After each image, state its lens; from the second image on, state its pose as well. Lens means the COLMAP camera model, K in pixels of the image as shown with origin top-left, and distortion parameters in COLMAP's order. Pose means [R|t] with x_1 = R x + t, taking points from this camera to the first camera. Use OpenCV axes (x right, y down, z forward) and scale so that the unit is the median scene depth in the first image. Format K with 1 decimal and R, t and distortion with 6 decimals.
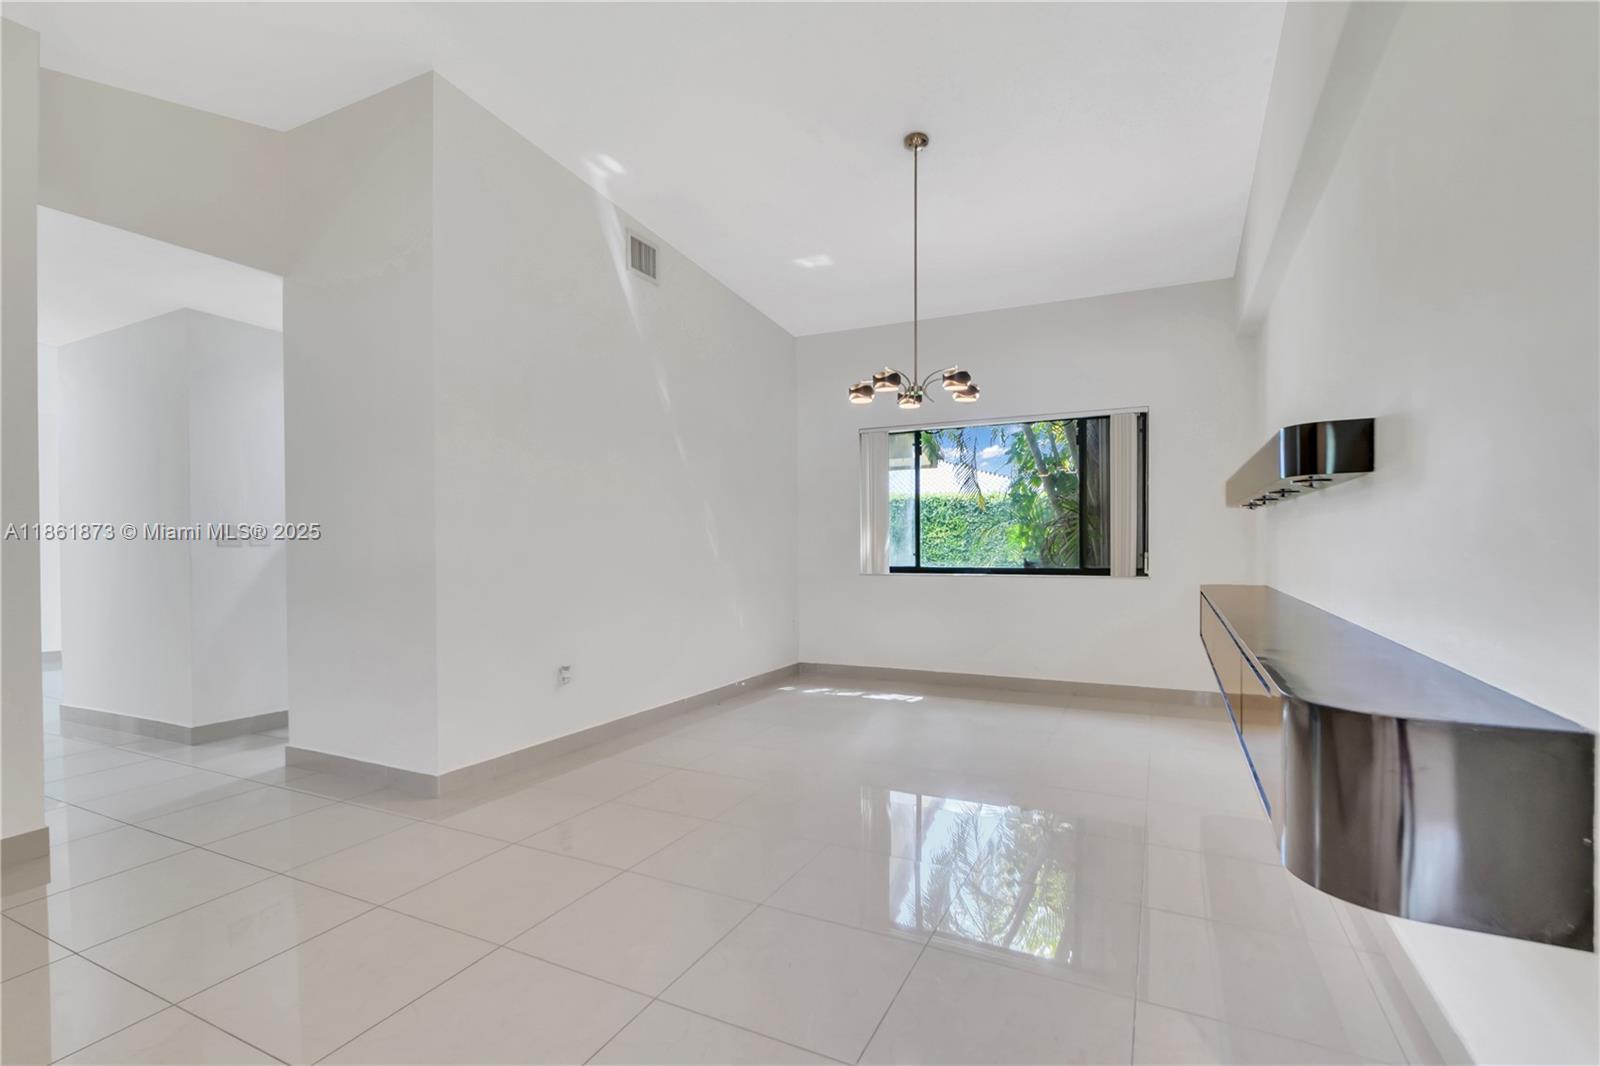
lens RADIAL K [[717.8, 0, 805.0], [0, 717.8, 550.8], [0, 0, 1]] dist [0.000696, -0.000147]
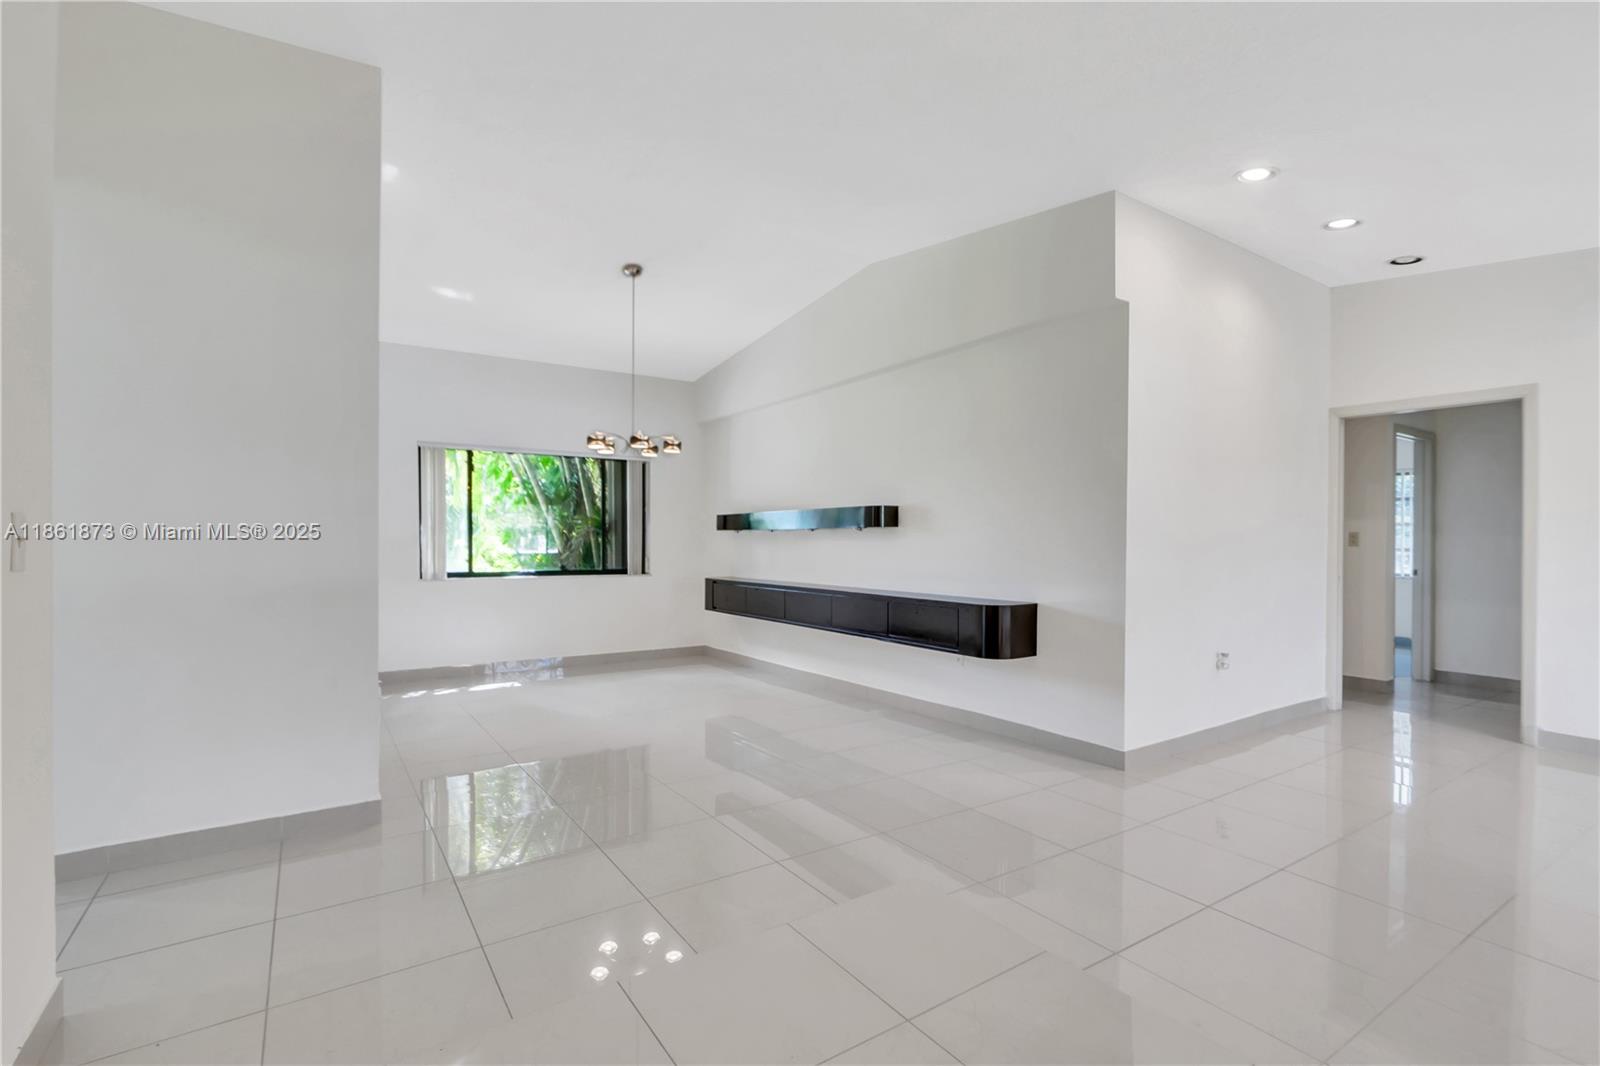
lens RADIAL K [[717.8, 0, 805.0], [0, 717.8, 550.8], [0, 0, 1]] dist [0.000696, -0.000147]
pose [[0.487635, 0.002522, 0.873044, -0.588015], [0.001860, 0.999991, -0.003928, -0.005178], [-0.873046, 0.003539, 0.487626, 0.008816]]
